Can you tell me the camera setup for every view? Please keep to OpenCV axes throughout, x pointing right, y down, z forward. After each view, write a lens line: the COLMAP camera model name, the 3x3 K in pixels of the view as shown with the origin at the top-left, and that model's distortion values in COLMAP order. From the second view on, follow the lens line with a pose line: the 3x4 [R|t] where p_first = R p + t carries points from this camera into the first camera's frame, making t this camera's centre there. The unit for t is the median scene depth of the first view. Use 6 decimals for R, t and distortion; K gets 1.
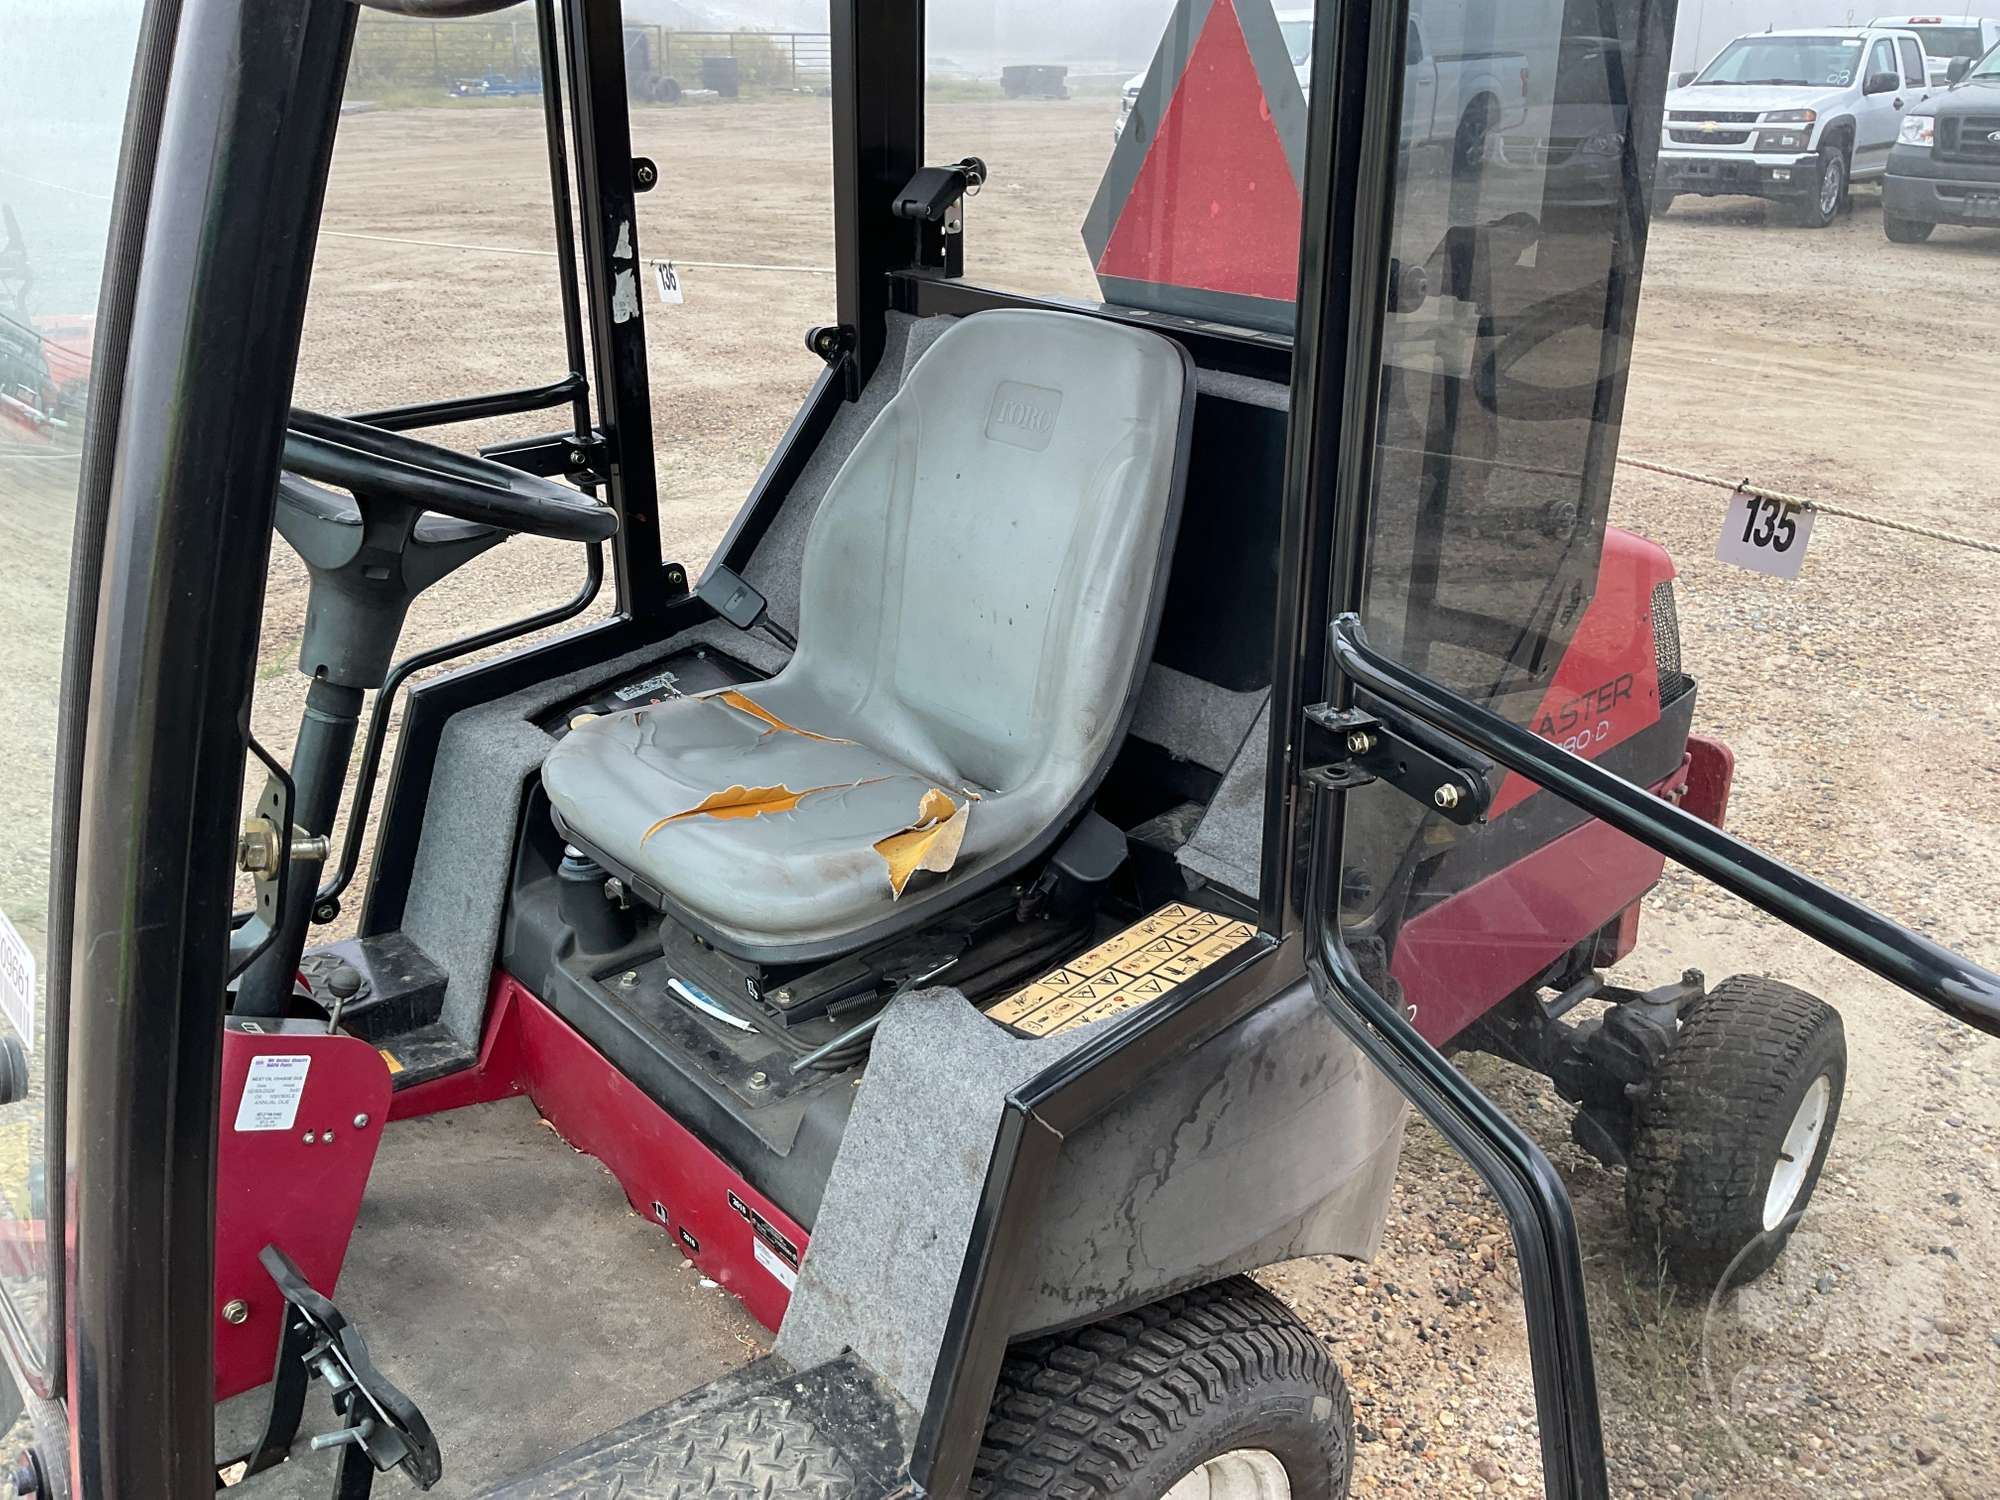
lens RADIAL K [[1660.7, 0, 1000.0], [0, 1660.7, 750.0], [0, 0, 1]] dist [0.082275, -0.171398]
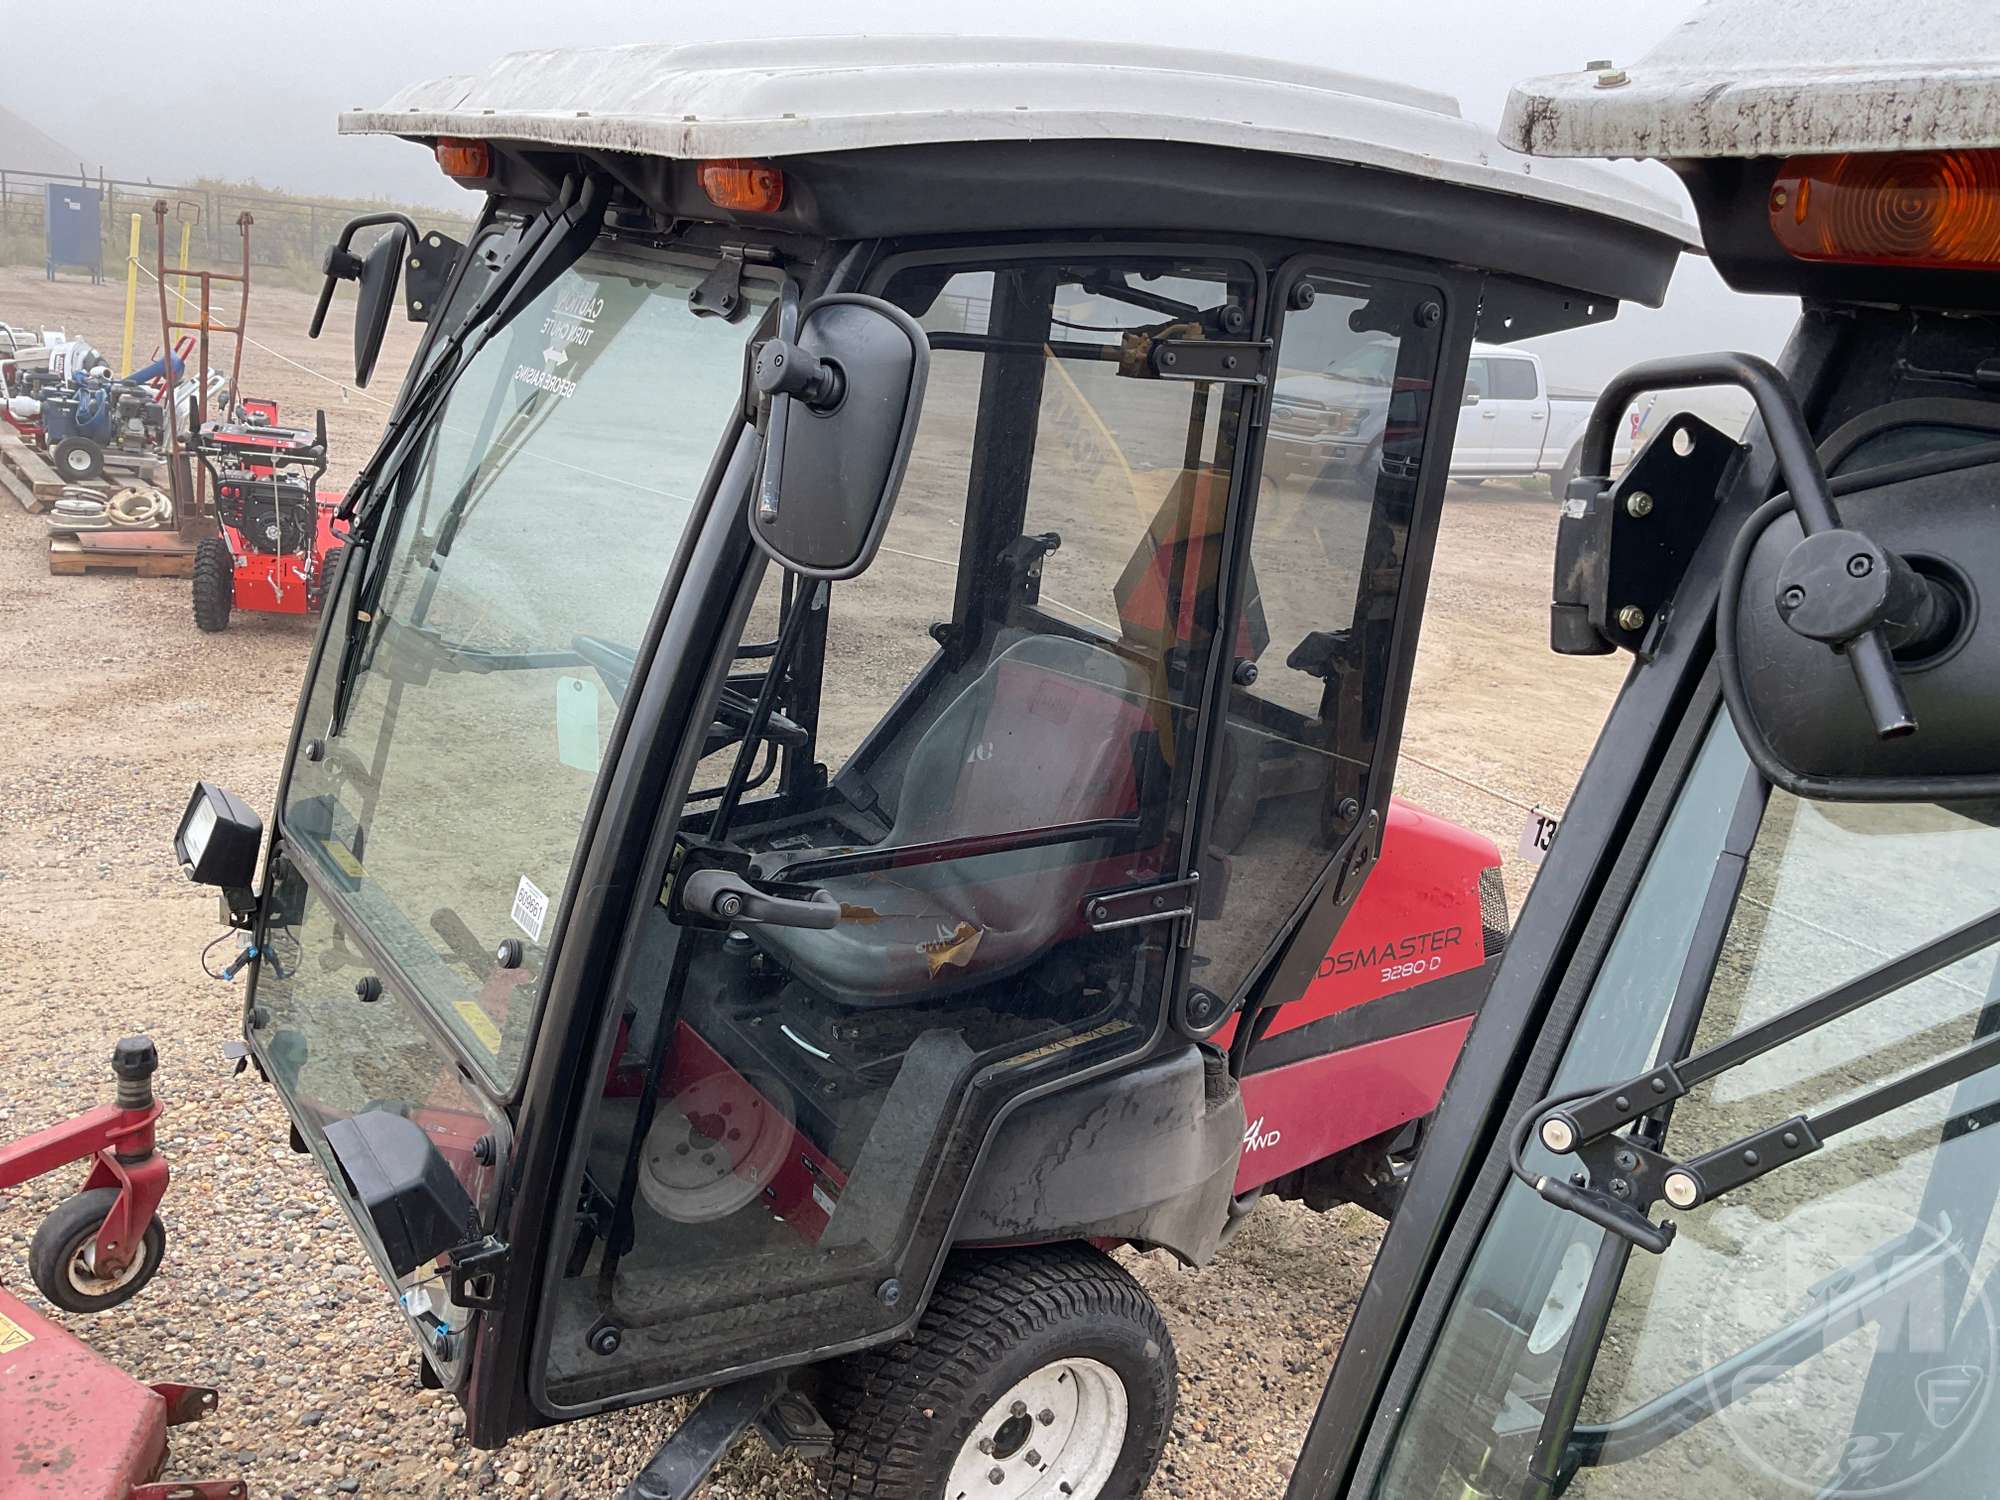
lens RADIAL K [[1676.4, 0, 1002.5], [0, 1676.4, 698.7], [0, 0, 1]] dist [-0.000267, -0.003818]
pose [[0.989345, 0.130244, -0.065055, 0.062644], [-0.139379, 0.976431, -0.164790, 0.062579], [0.042058, 0.172101, 0.984181, -0.537566]]
